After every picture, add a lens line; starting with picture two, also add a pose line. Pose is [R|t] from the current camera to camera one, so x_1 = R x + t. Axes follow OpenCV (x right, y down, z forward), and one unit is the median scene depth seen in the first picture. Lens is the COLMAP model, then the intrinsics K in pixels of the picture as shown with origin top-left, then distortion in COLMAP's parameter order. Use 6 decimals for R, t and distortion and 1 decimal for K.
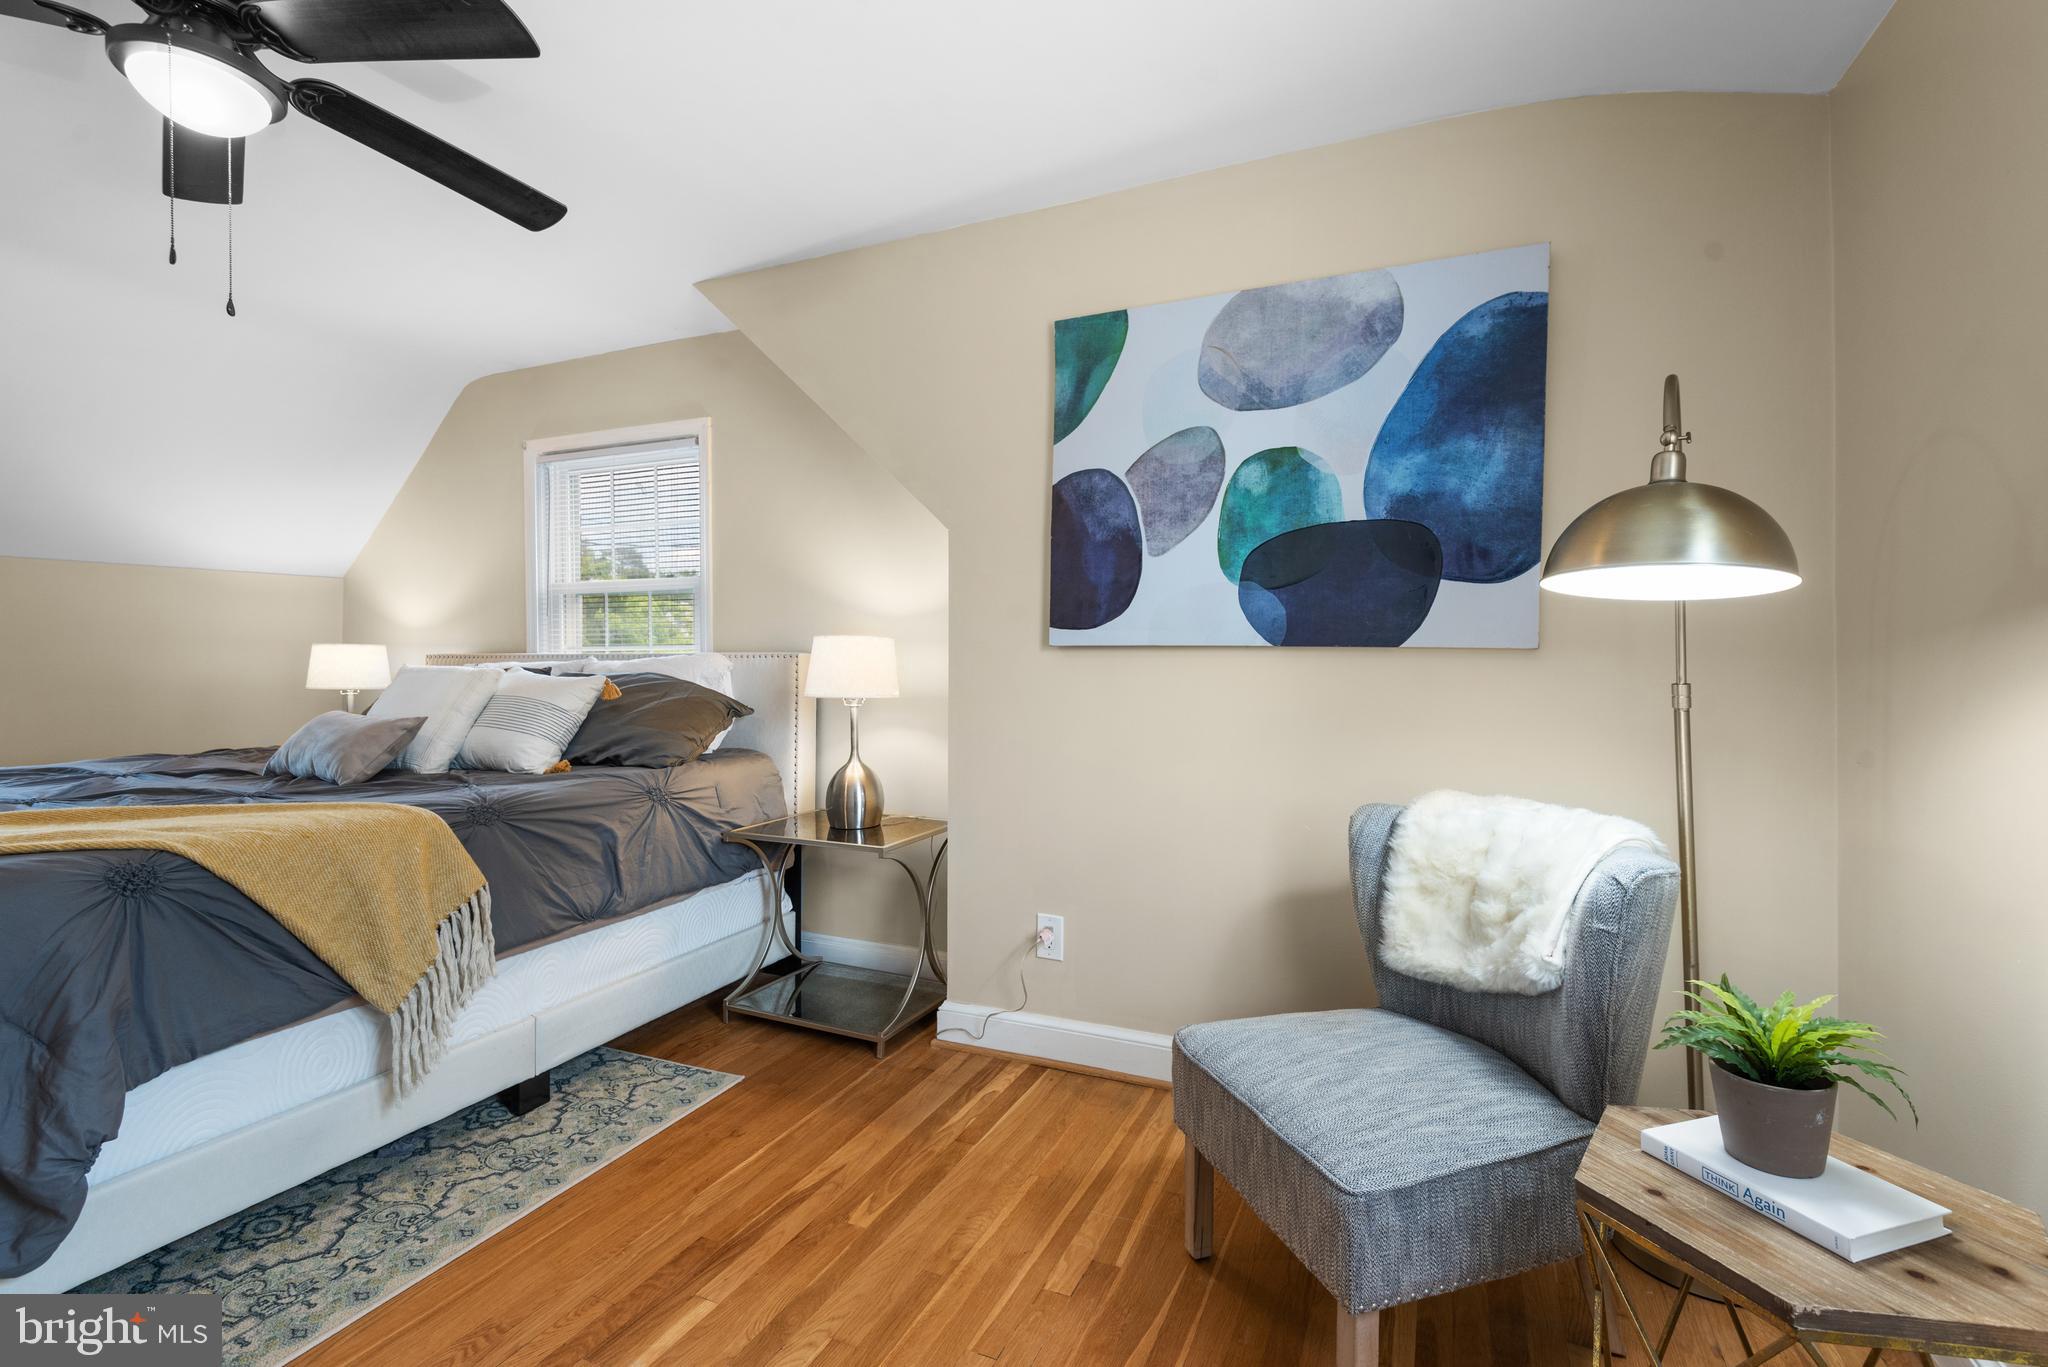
lens RADIAL K [[927.1, 0, 1070.7], [0, 927.1, 676.2], [0, 0, 1]] dist [-0.001075, -0.000266]
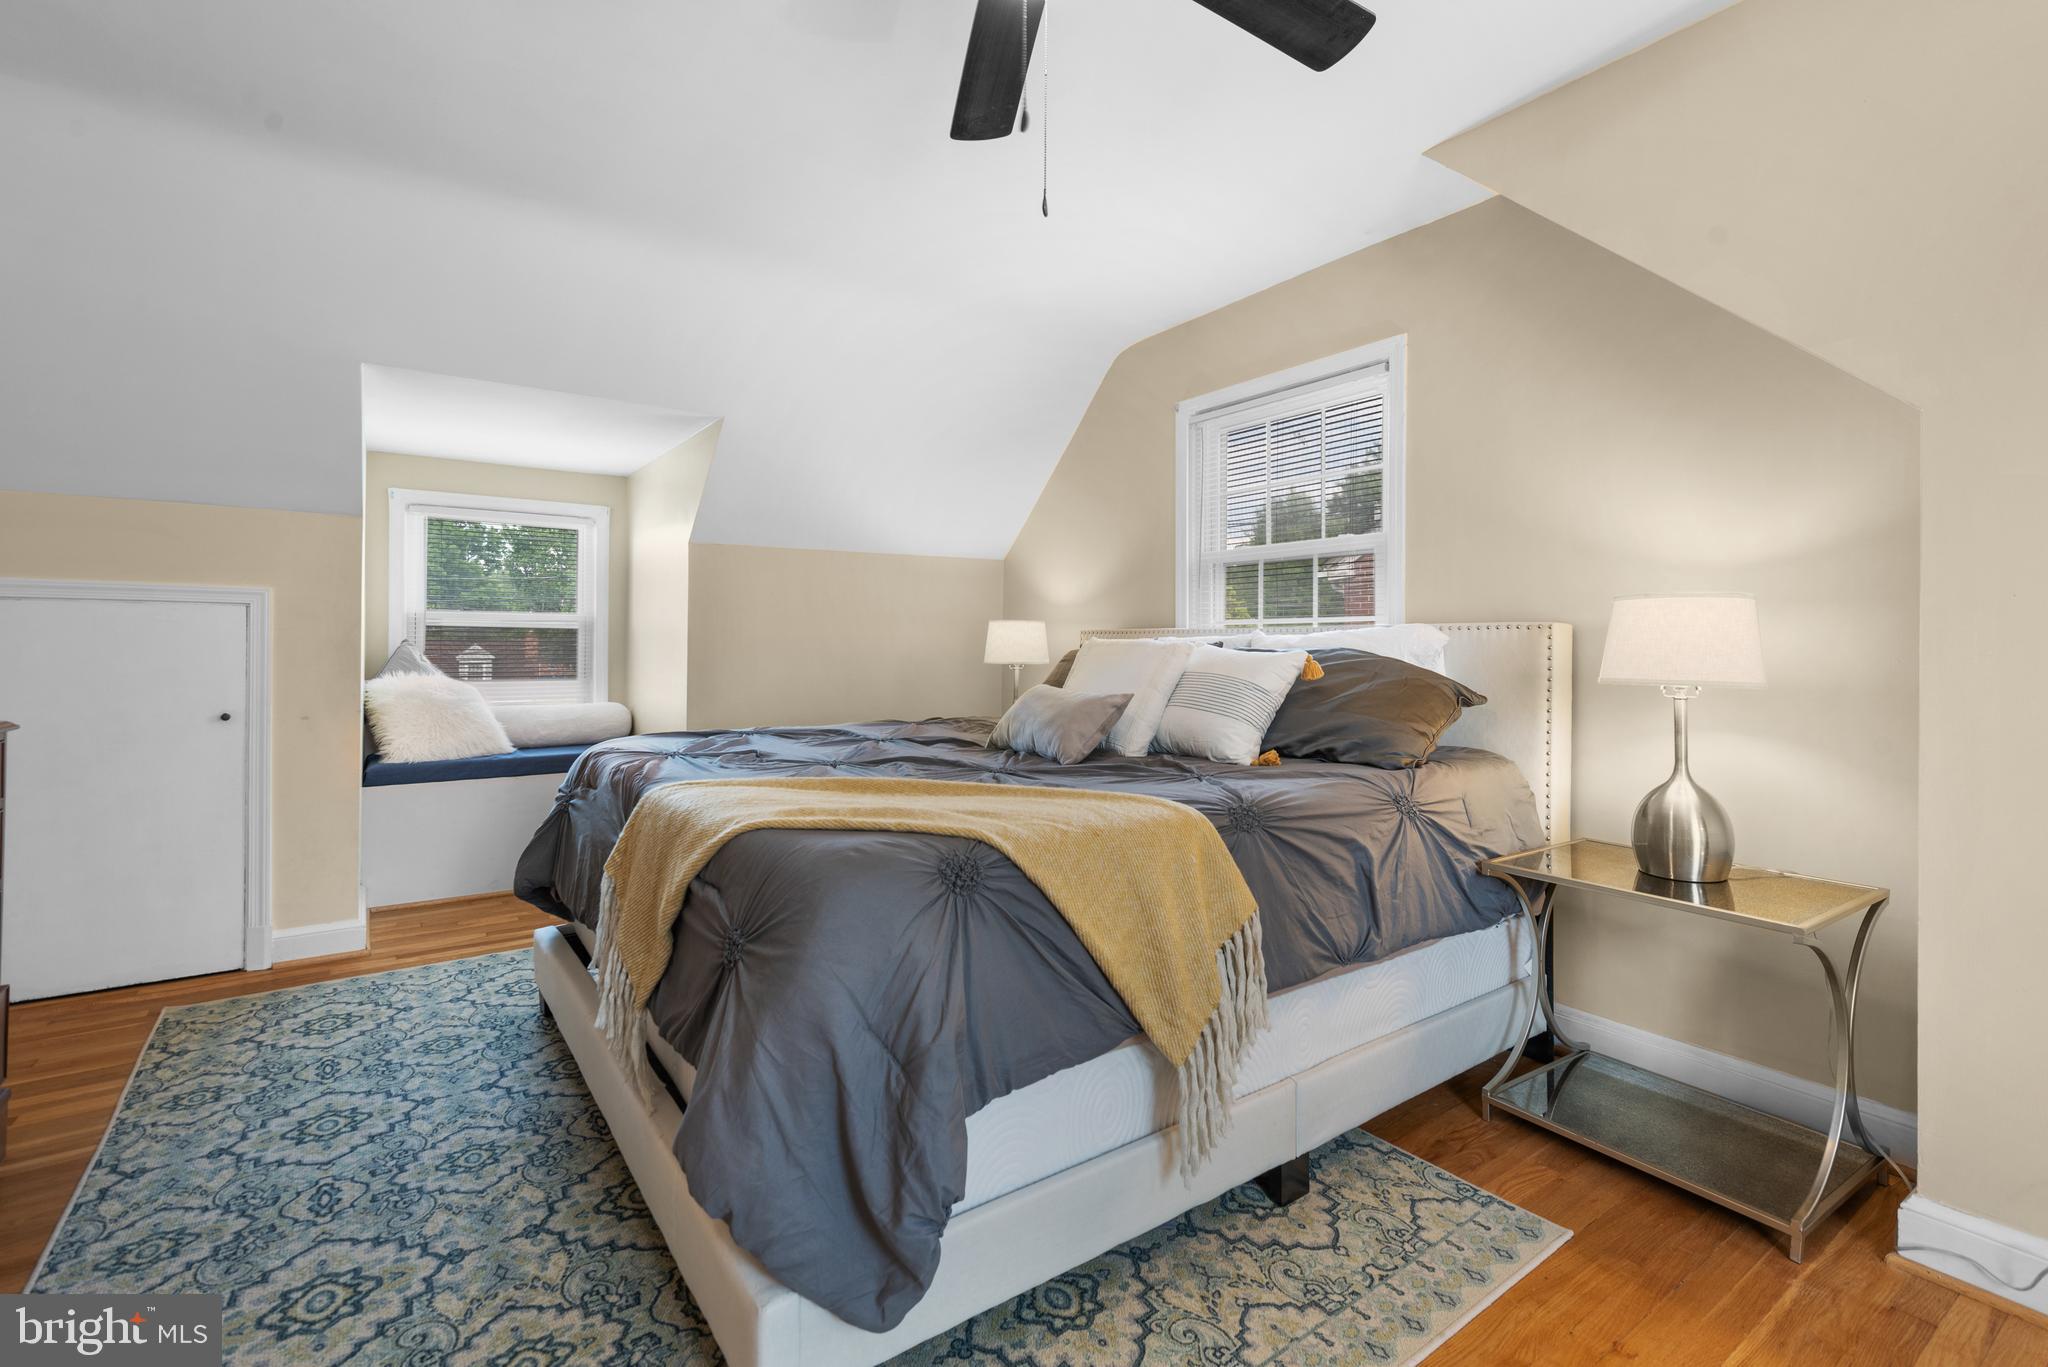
lens RADIAL K [[934.3, 0, 1048.6], [0, 934.3, 662.8], [0, 0, 1]] dist [0.030803, -0.013011]
pose [[0.854764, 0.016084, -0.518768, -0.313507], [-0.015024, 0.999868, 0.006246, 0.009368], [0.518800, 0.002455, 0.854892, 0.186127]]
